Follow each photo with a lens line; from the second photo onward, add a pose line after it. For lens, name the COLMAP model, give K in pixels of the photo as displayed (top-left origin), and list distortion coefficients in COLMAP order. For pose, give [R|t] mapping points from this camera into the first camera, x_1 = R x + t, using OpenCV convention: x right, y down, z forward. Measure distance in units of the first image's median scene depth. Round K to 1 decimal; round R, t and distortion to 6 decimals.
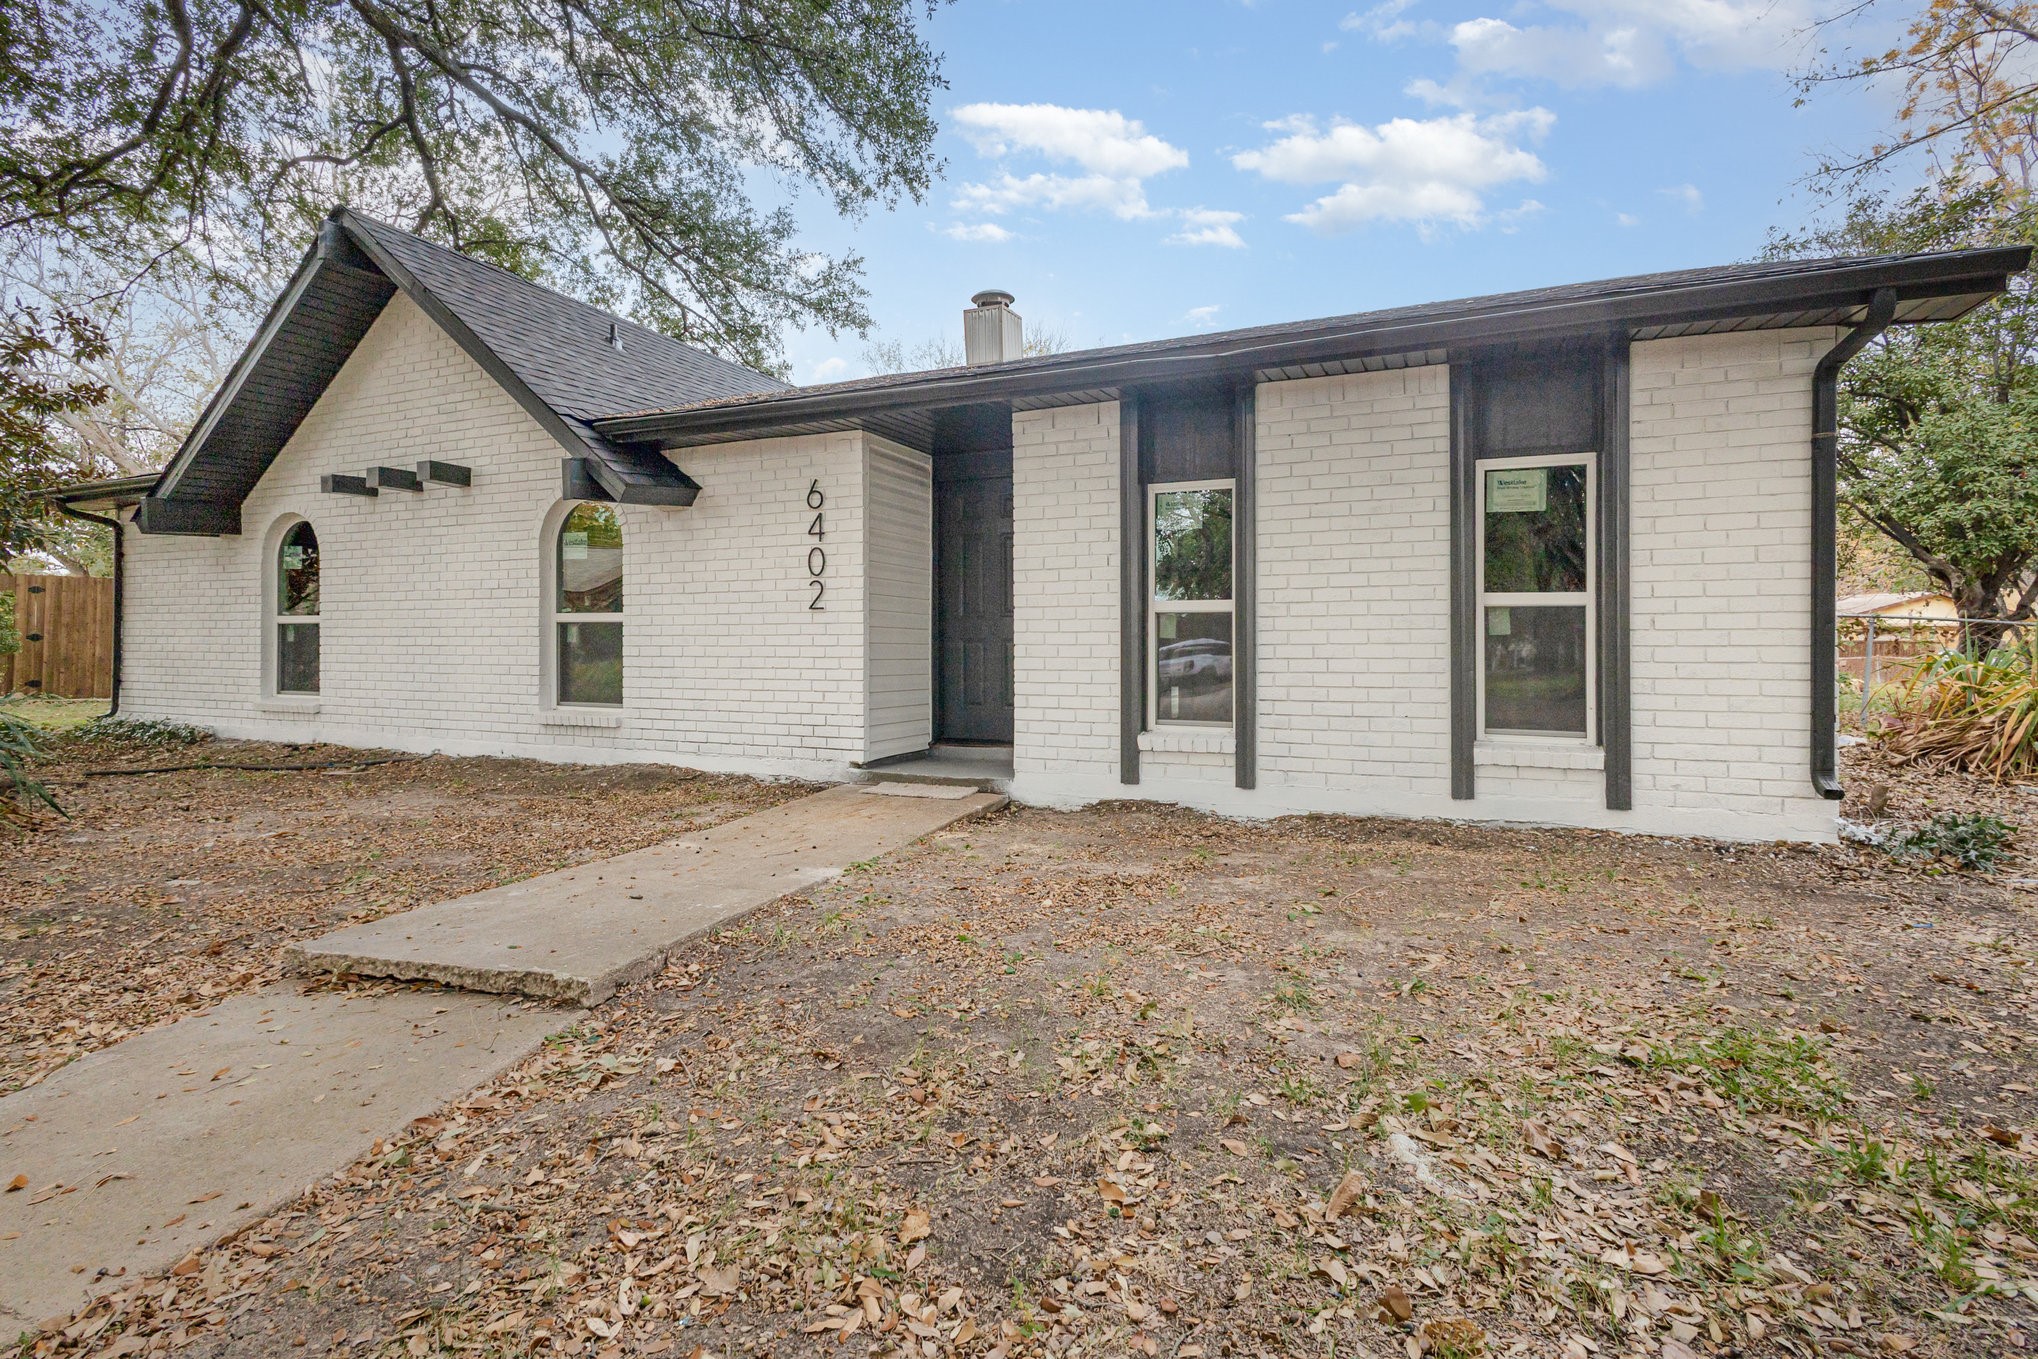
lens RADIAL K [[937.5, 0, 1060.5], [0, 937.5, 623.1], [0, 0, 1]] dist [0.009527, -0.001583]
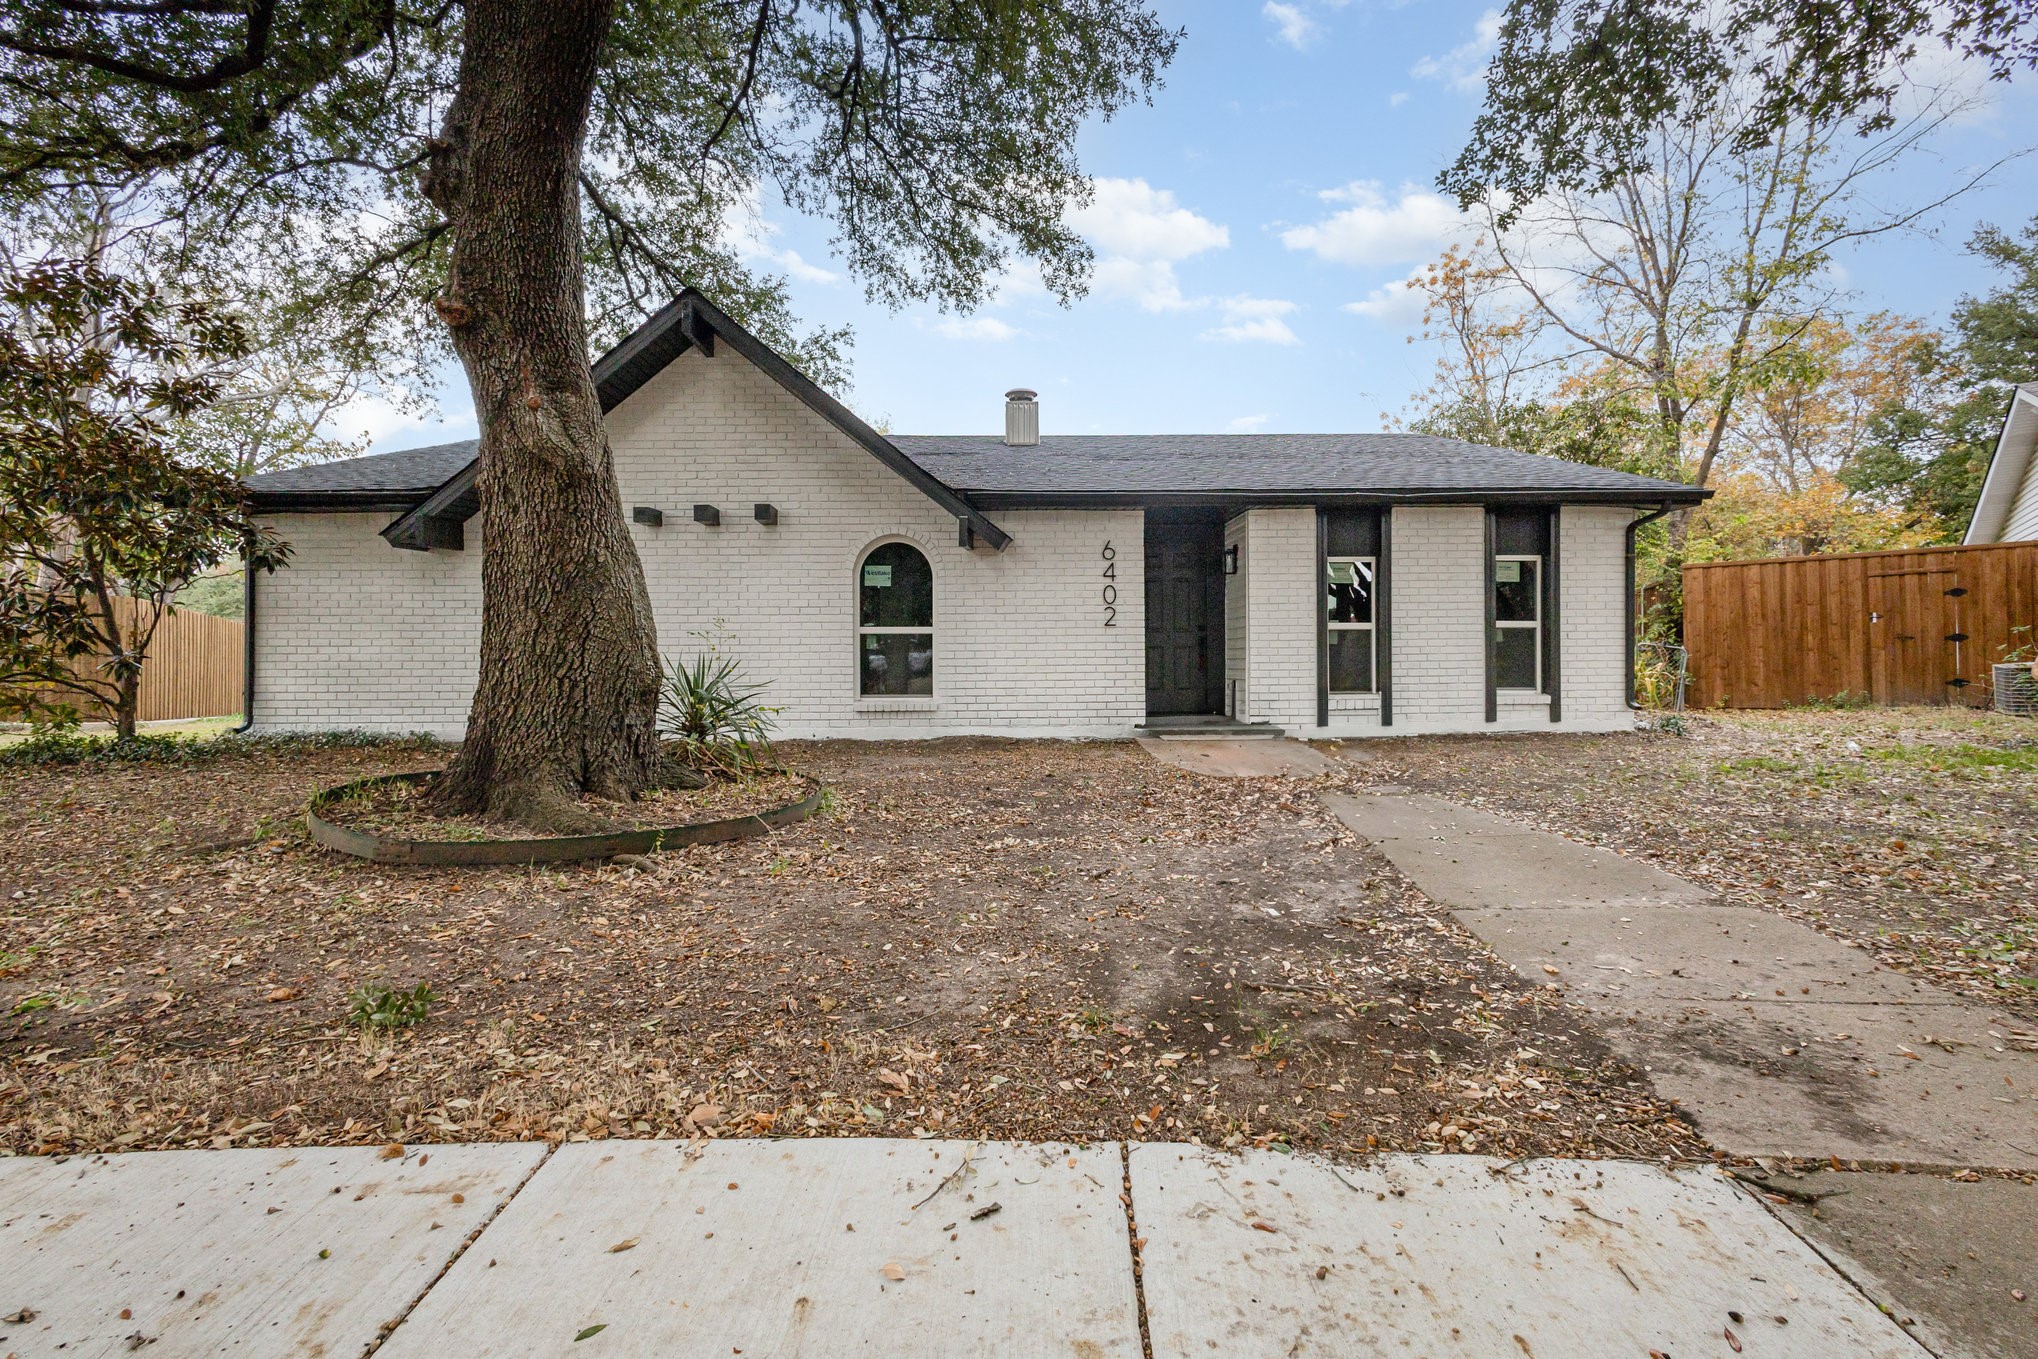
lens RADIAL K [[937.5, 0, 1011.1], [0, 937.5, 673.0], [0, 0, 1]] dist [0.009527, -0.001583]
pose [[0.909551, -0.006384, 0.415543, -1.254385], [-0.001750, 0.999814, 0.019190, 0.039810], [-0.415588, -0.018182, 0.909371, -0.387618]]
